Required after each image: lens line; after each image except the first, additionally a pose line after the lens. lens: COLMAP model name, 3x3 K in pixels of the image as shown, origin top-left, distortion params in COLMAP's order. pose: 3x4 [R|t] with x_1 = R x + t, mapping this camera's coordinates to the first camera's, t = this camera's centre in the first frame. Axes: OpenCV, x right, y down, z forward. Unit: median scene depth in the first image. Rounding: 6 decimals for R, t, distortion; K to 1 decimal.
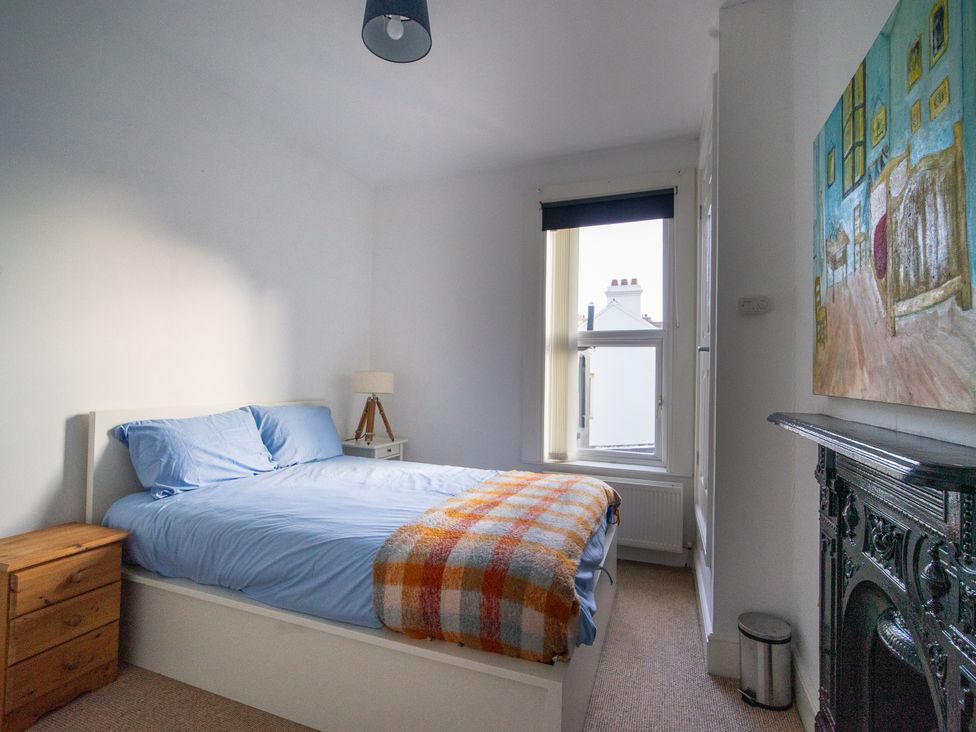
lens RADIAL K [[476.7, 0, 483.9], [0, 476.7, 374.2], [0, 0, 1]] dist [-0.010427, 0.003042]
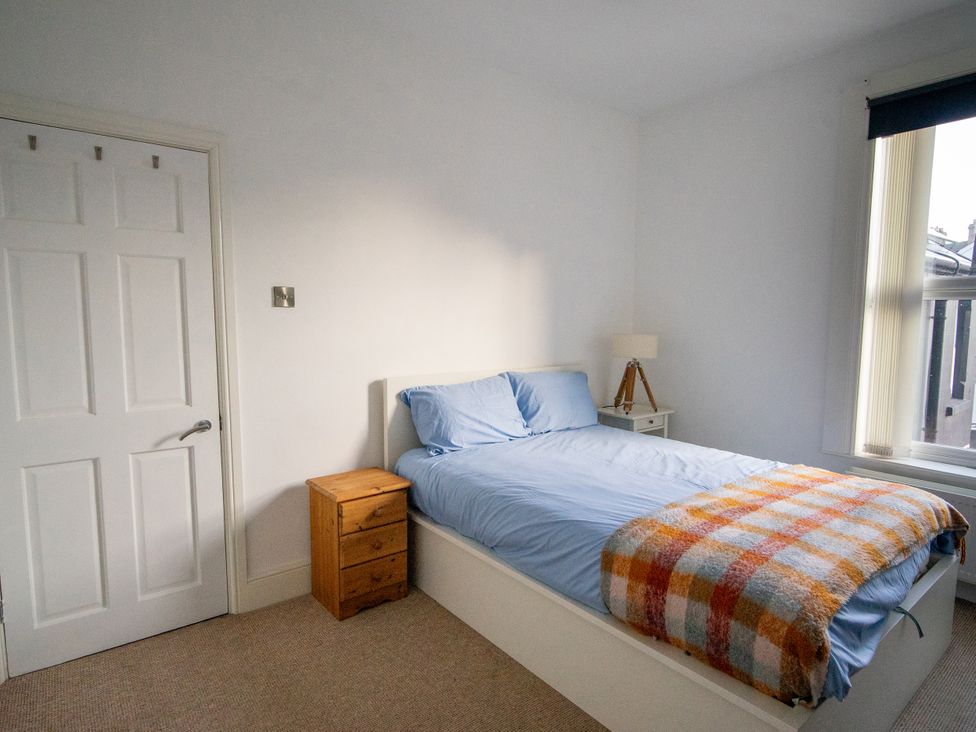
lens RADIAL K [[557.5, 0, 485.5], [0, 557.5, 374.5], [0, 0, 1]] dist [-0.008597, 0.001629]
pose [[0.856902, 0.042538, -0.513721, 0.121987], [0.017490, 0.993616, 0.111450, -0.089403], [0.515182, -0.104487, 0.850688, -0.070820]]
